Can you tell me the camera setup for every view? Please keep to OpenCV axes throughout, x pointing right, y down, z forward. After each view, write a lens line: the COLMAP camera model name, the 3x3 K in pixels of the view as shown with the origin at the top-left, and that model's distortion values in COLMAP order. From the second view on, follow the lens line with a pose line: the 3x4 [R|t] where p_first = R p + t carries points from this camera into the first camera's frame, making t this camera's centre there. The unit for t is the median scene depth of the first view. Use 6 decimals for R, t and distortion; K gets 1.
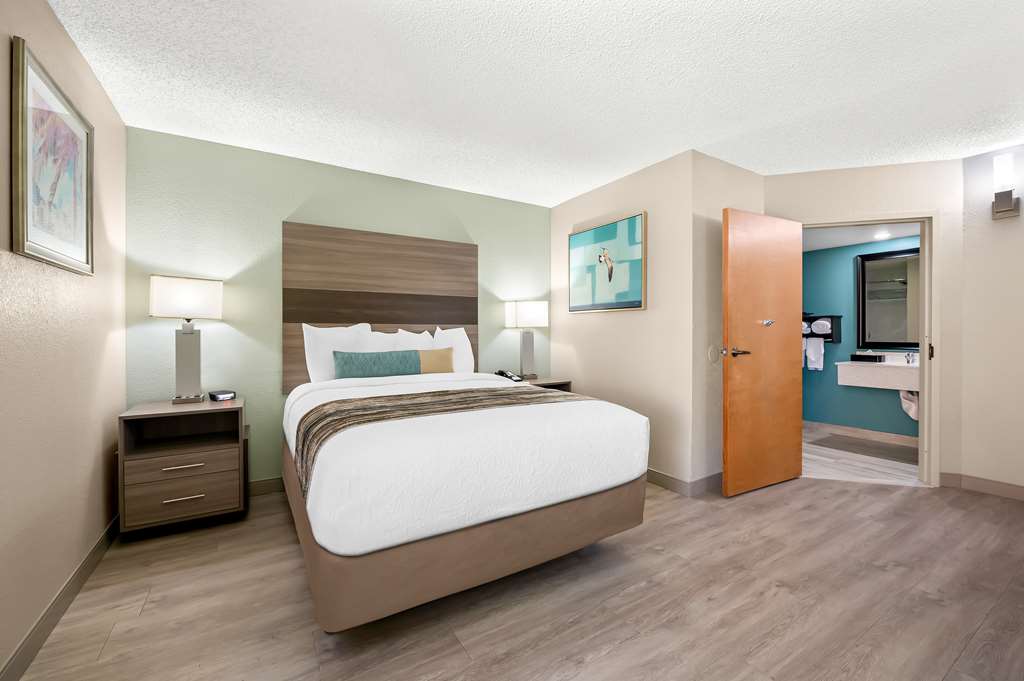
lens RADIAL K [[418.6, 0, 515.9], [0, 418.6, 332.2], [0, 0, 1]] dist [0.000095, 0.000072]
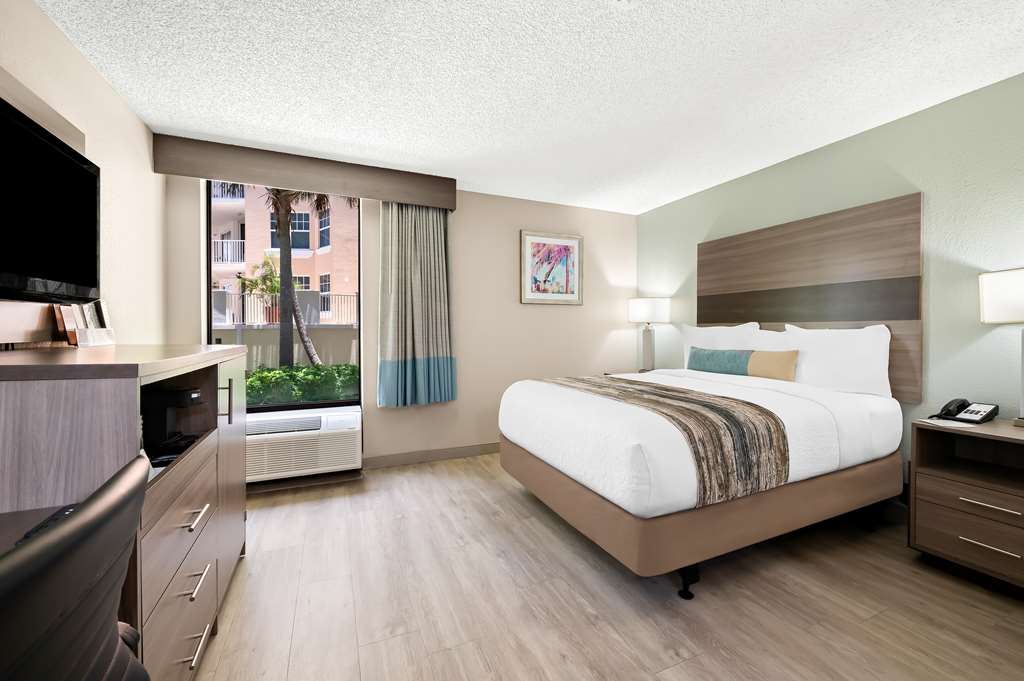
lens RADIAL K [[418.6, 0, 515.9], [0, 418.6, 332.2], [0, 0, 1]] dist [0.000095, 0.000072]
pose [[-0.141134, 0.002633, -0.989987, 0.695271], [-0.001375, 0.999995, 0.002856, 0.000513], [0.989990, 0.001764, -0.141129, 0.552499]]
